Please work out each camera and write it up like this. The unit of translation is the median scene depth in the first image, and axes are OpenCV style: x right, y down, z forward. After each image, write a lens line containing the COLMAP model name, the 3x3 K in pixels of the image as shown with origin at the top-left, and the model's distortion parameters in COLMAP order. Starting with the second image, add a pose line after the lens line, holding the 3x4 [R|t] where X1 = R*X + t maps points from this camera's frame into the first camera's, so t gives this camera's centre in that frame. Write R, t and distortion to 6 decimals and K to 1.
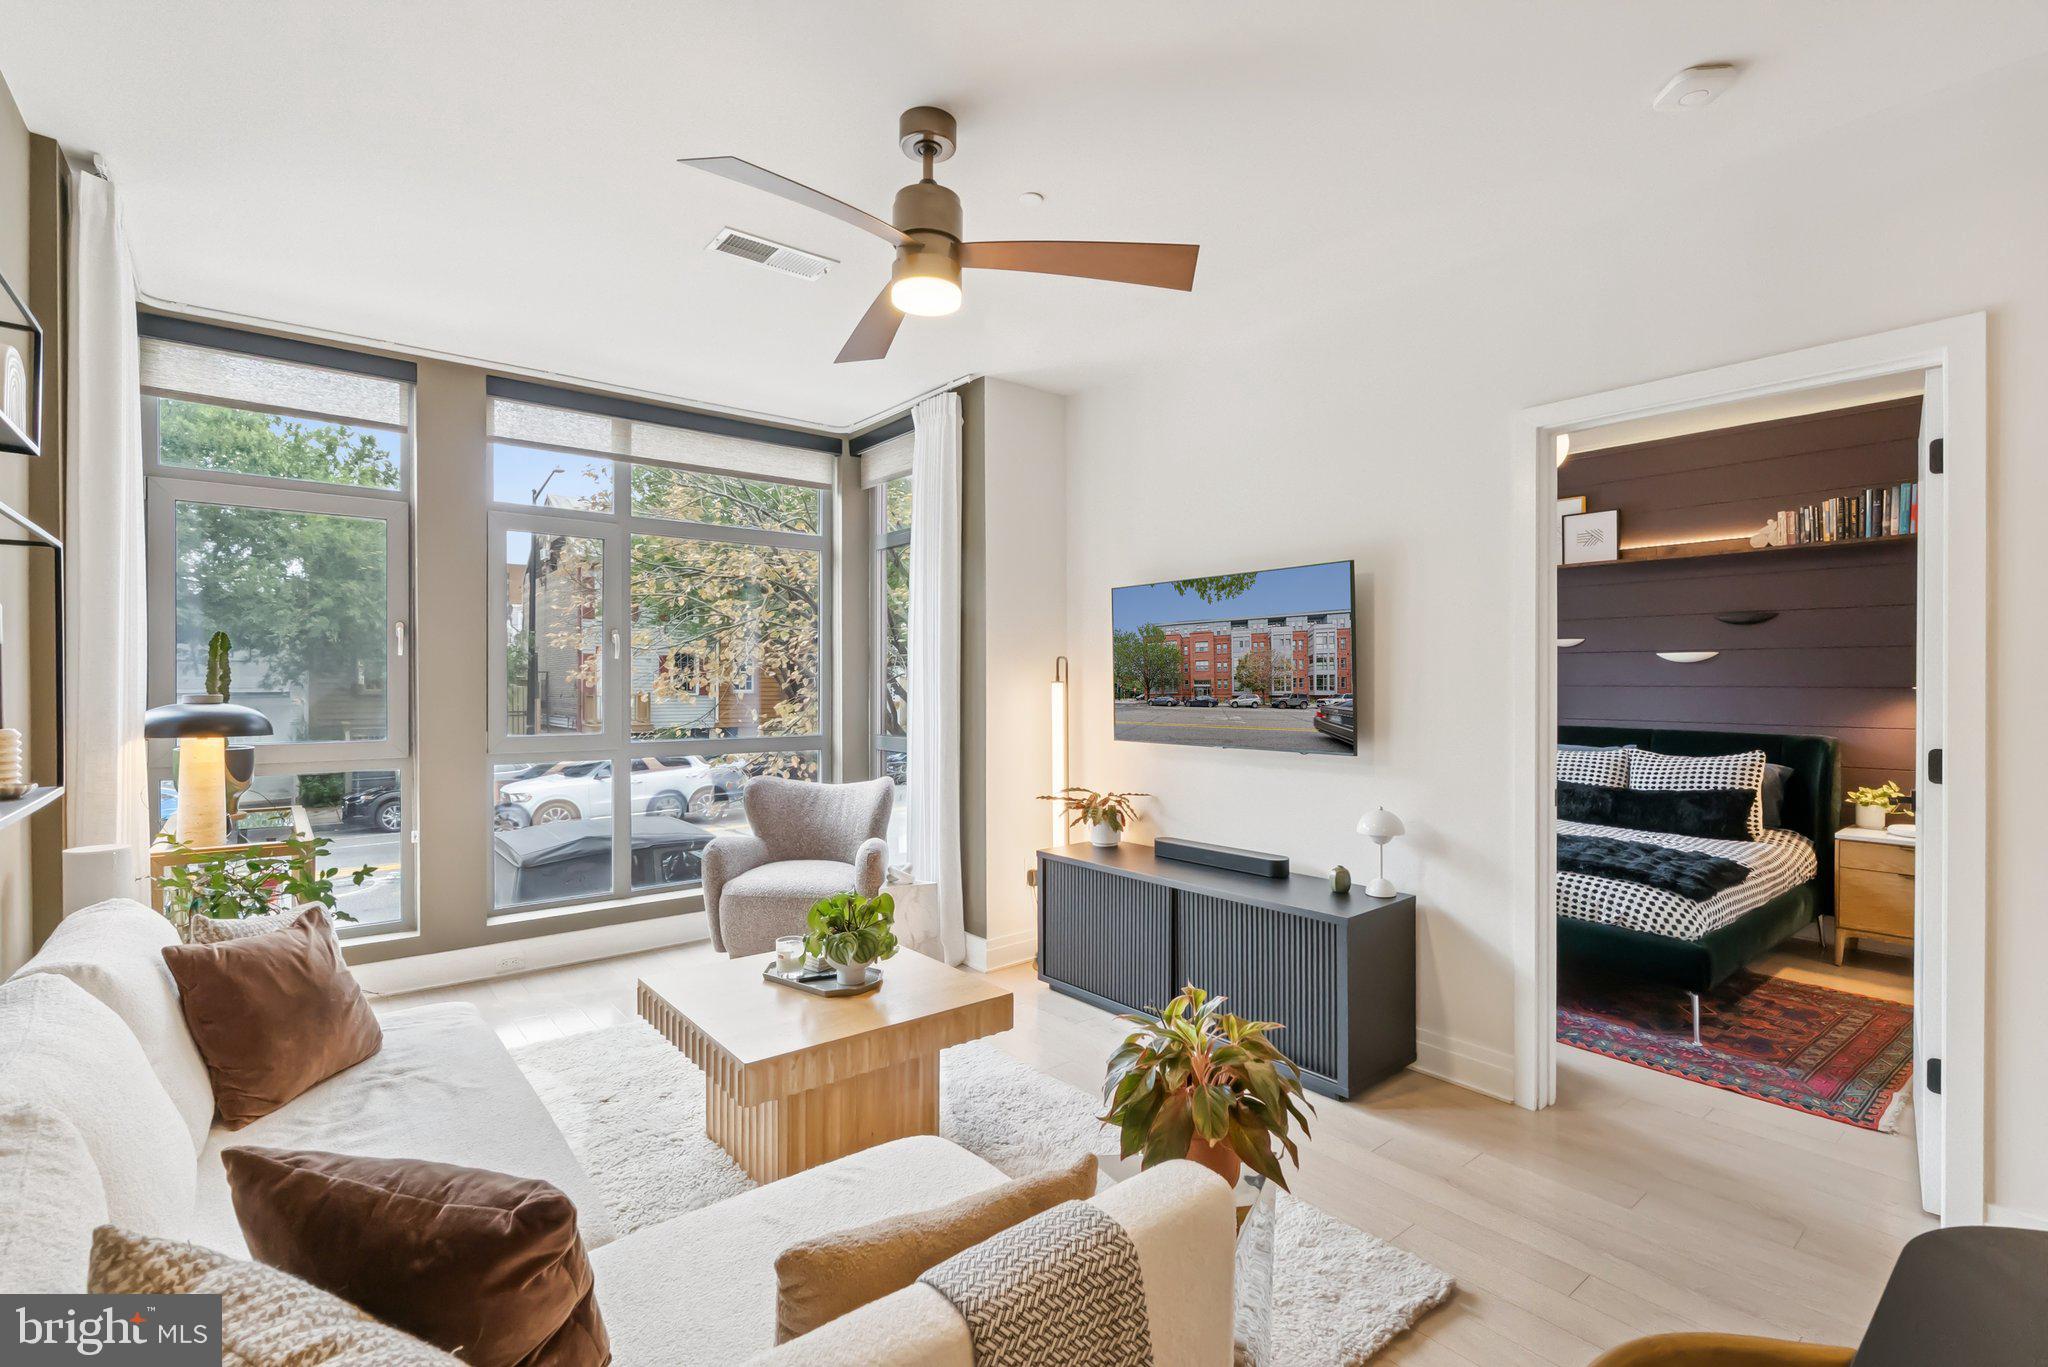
lens RADIAL K [[929.4, 0, 1024.0], [0, 929.4, 683.5], [0, 0, 1]] dist [0.000482, 0.000085]
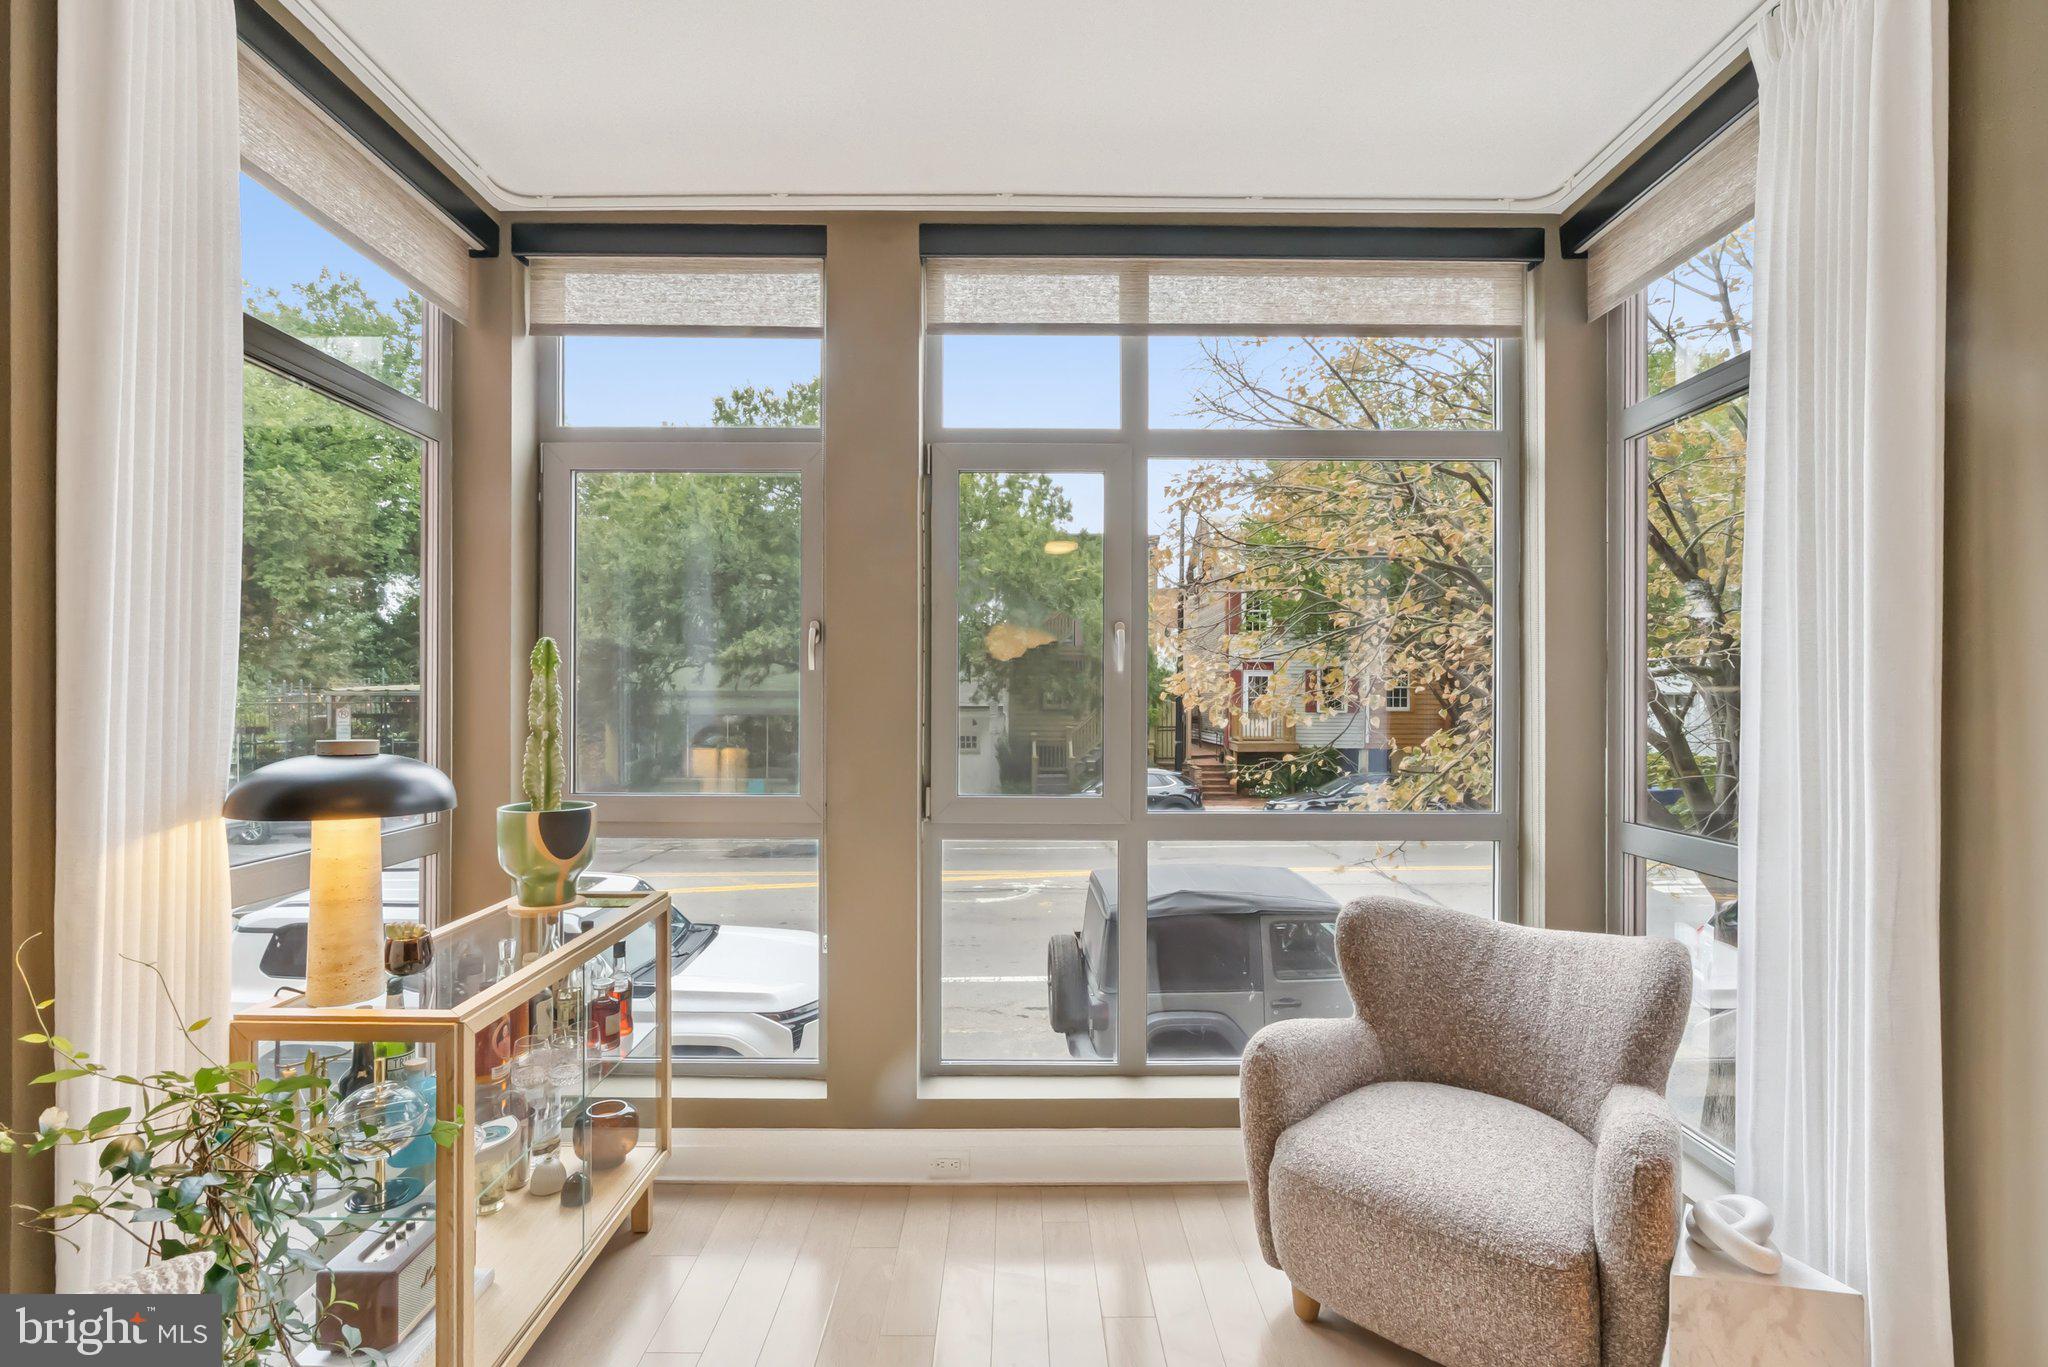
lens RADIAL K [[953.4, 0, 1017.9], [0, 953.4, 696.4], [0, 0, 1]] dist [-0.004659, 0.000117]
pose [[0.777798, -0.000135, -0.628514, -0.100439], [-0.001669, 0.999996, -0.002281, -0.008498], [0.628512, 0.002823, 0.777795, 0.450019]]
